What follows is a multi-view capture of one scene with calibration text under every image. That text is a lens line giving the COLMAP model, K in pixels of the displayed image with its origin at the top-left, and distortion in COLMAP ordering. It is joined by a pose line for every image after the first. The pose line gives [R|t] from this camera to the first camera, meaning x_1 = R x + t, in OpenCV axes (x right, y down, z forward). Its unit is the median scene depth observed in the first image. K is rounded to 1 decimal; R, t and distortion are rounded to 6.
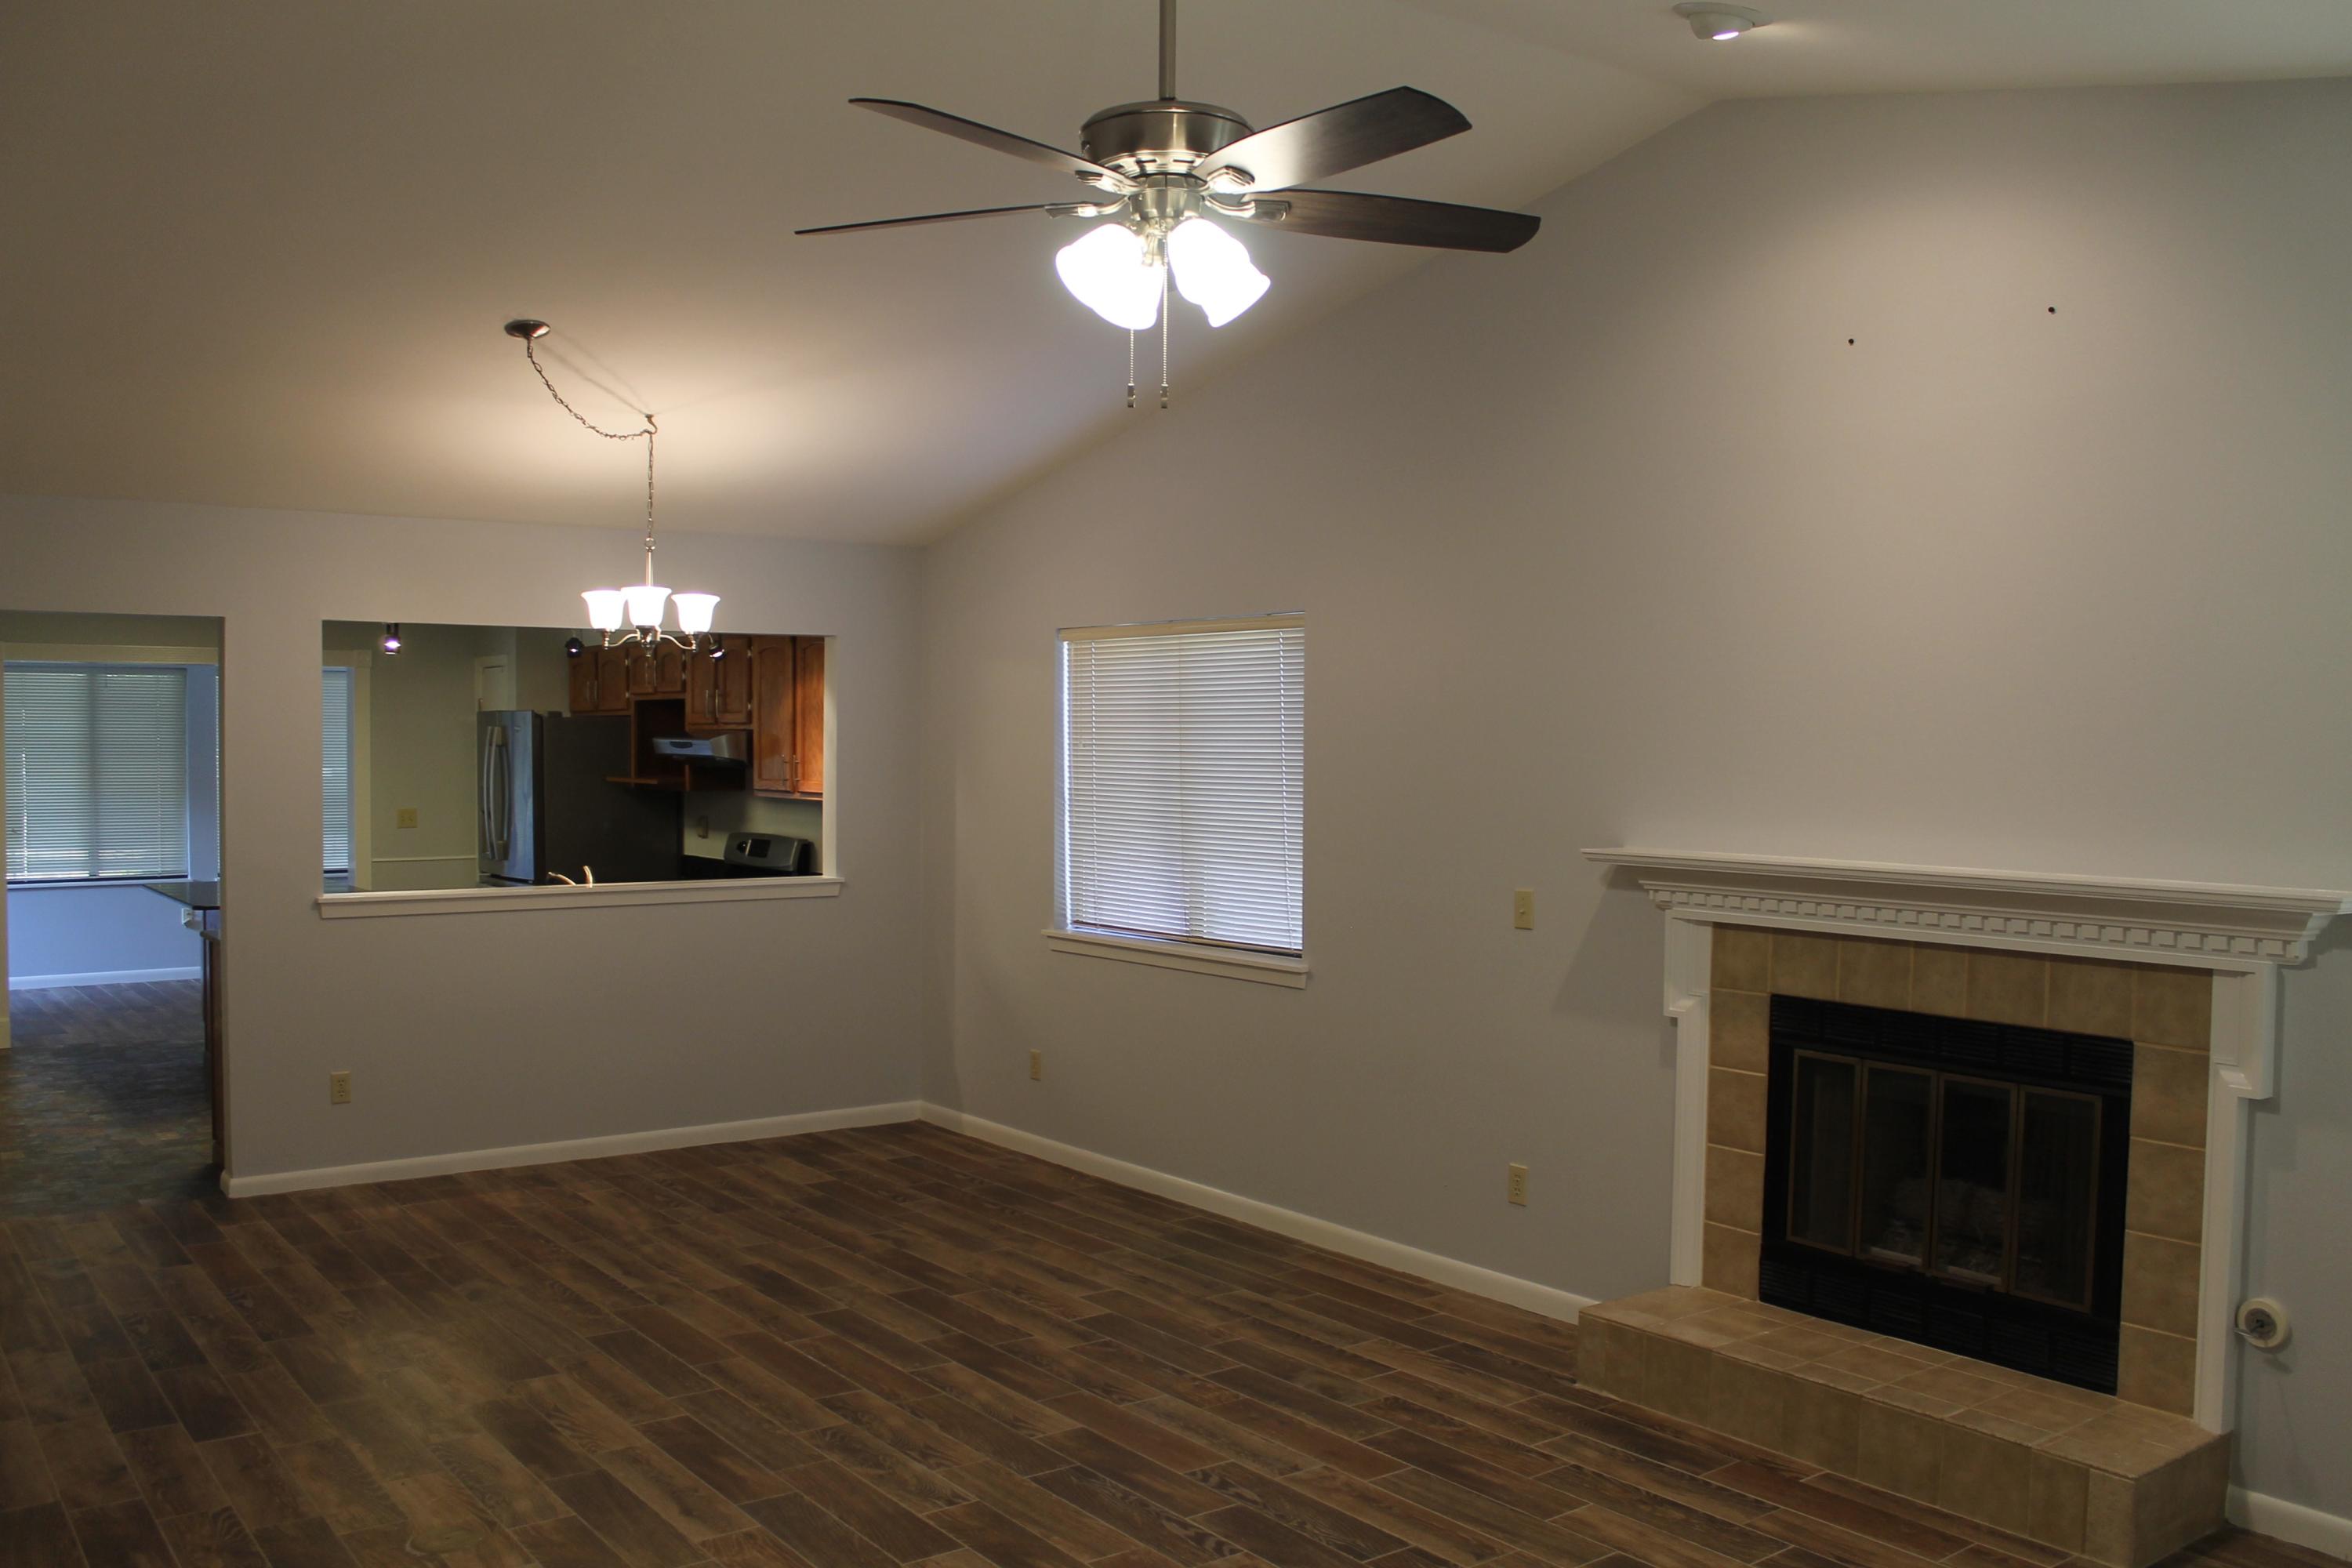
lens RADIAL K [[1997.7, 0, 1189.3], [0, 1997.7, 806.1], [0, 0, 1]] dist [-0.166397, 0.150735]
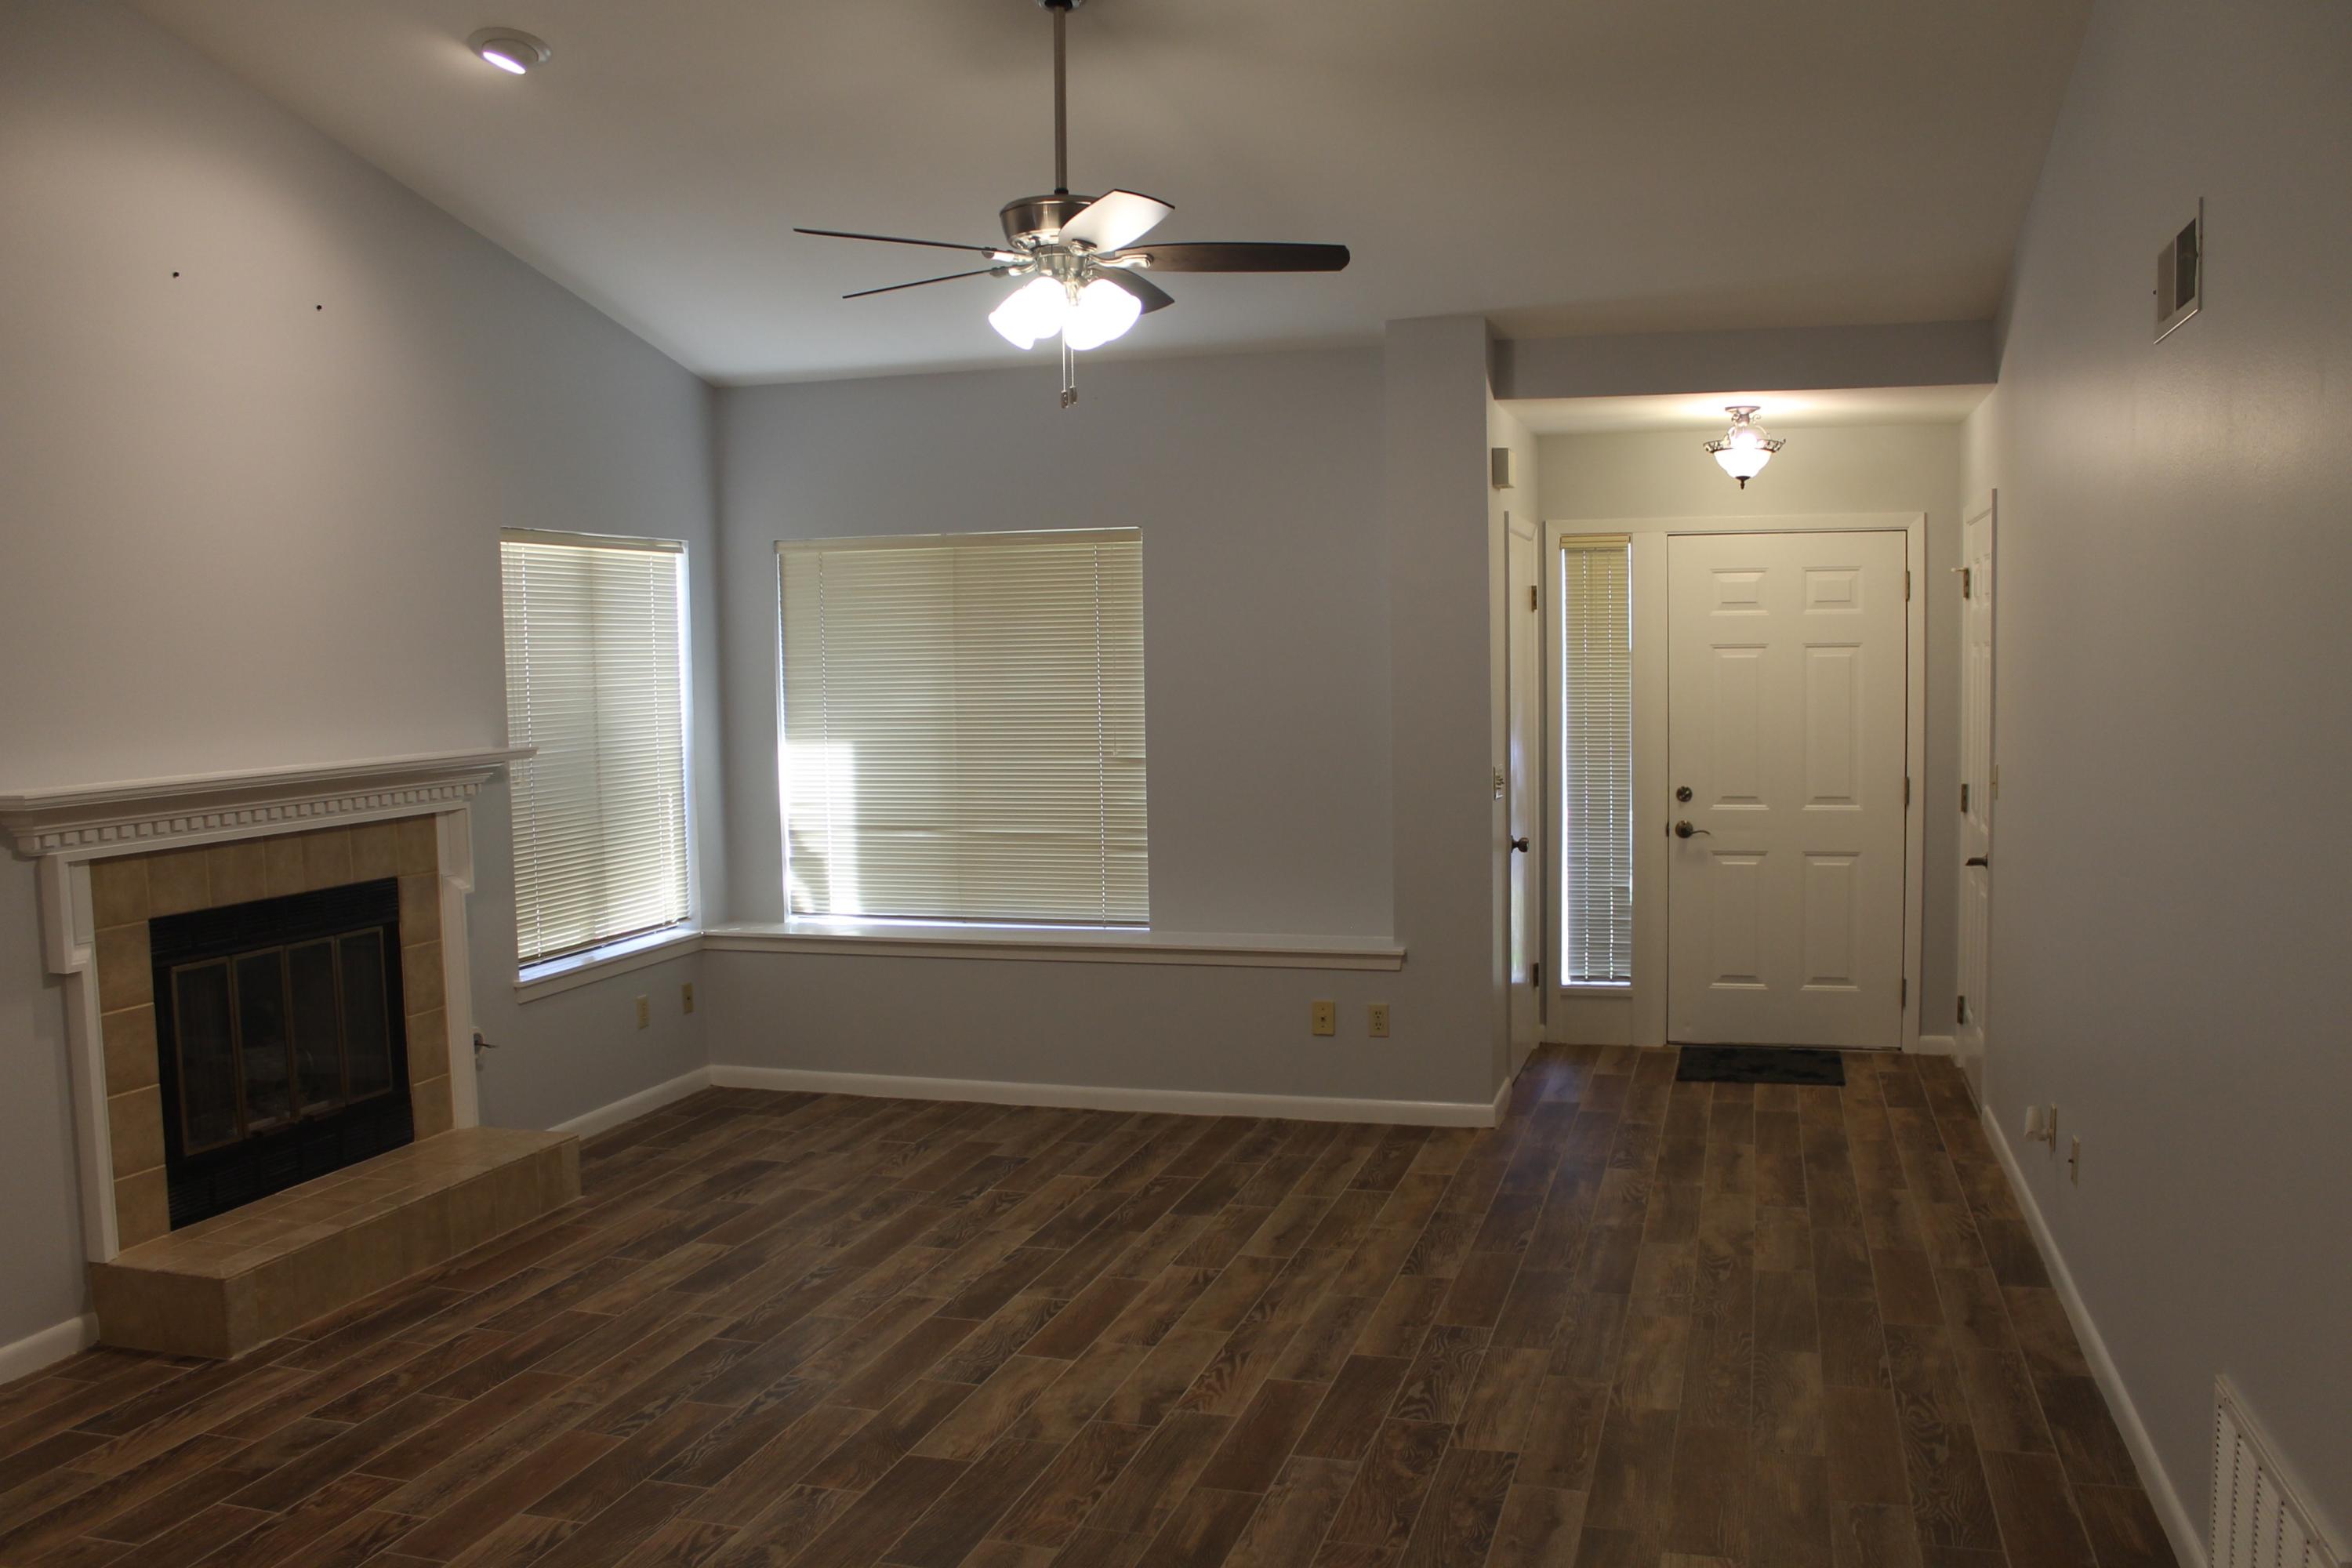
lens RADIAL K [[1997.7, 0, 1189.3], [0, 1997.7, 806.1], [0, 0, 1]] dist [-0.166397, 0.150735]
pose [[-0.600352, -0.057644, 0.797656, -0.814919], [0.044512, 0.993444, 0.105295, -0.040586], [-0.798496, 0.098720, -0.593851, 1.202212]]
